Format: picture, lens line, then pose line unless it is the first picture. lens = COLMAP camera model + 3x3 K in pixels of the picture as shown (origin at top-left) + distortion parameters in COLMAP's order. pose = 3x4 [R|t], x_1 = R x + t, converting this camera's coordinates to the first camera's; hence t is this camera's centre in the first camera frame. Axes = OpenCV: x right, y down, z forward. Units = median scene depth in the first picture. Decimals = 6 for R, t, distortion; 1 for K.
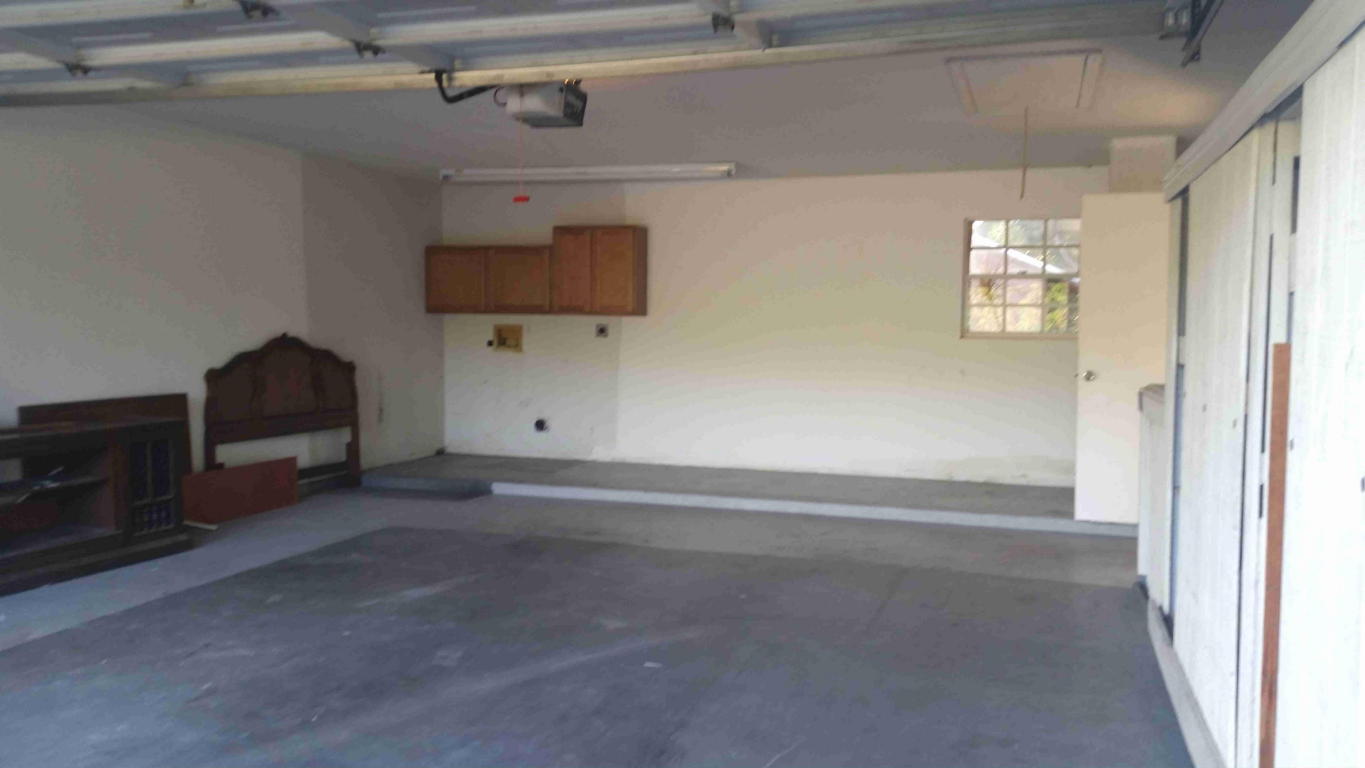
lens RADIAL K [[1118.6, 0, 688.7], [0, 1118.6, 384.8], [0, 0, 1]] dist [0.096307, -0.163415]
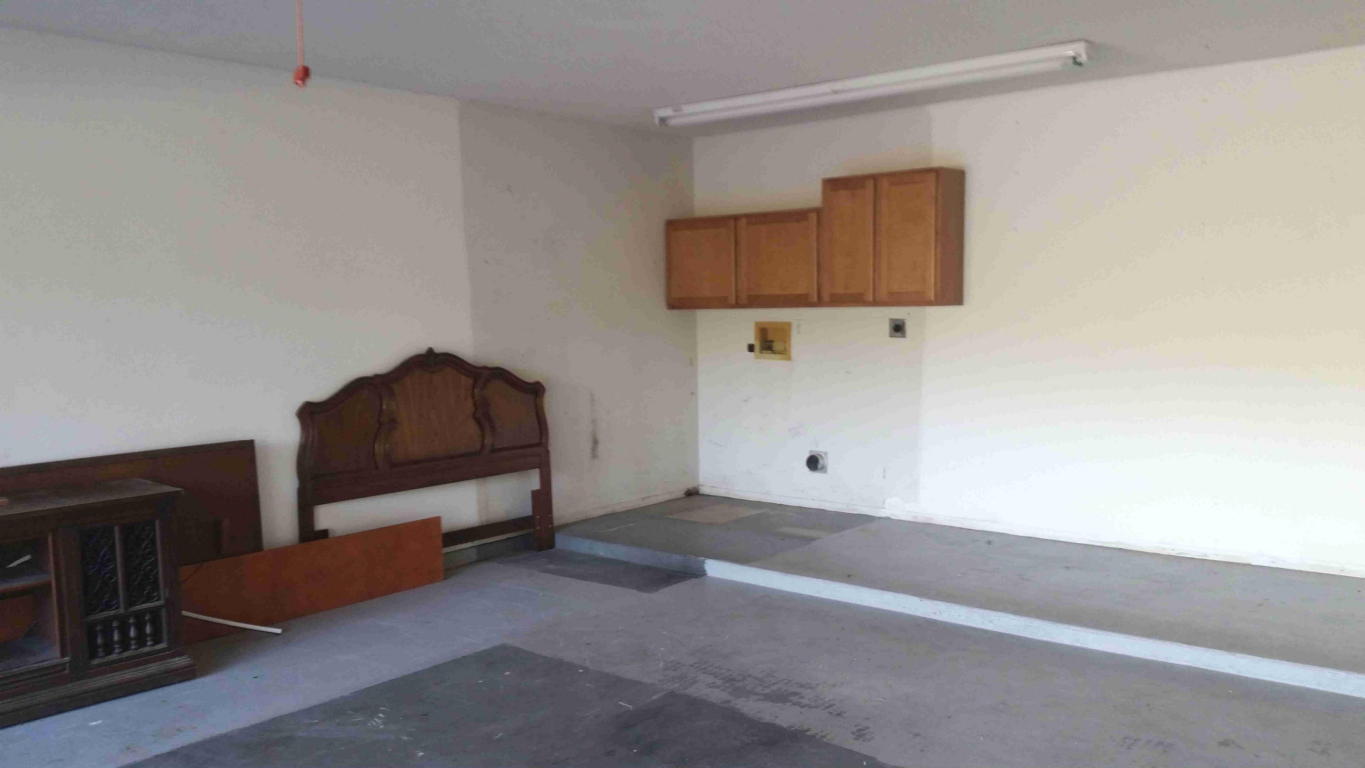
lens RADIAL K [[1118.6, 0, 673.8], [0, 1118.6, 386.5], [0, 0, 1]] dist [0.096307, -0.163415]
pose [[0.919689, -0.000130, -0.392648, 0.072363], [0.009542, 0.999712, 0.022018, -0.032425], [0.392532, -0.023996, 0.919425, 0.353955]]
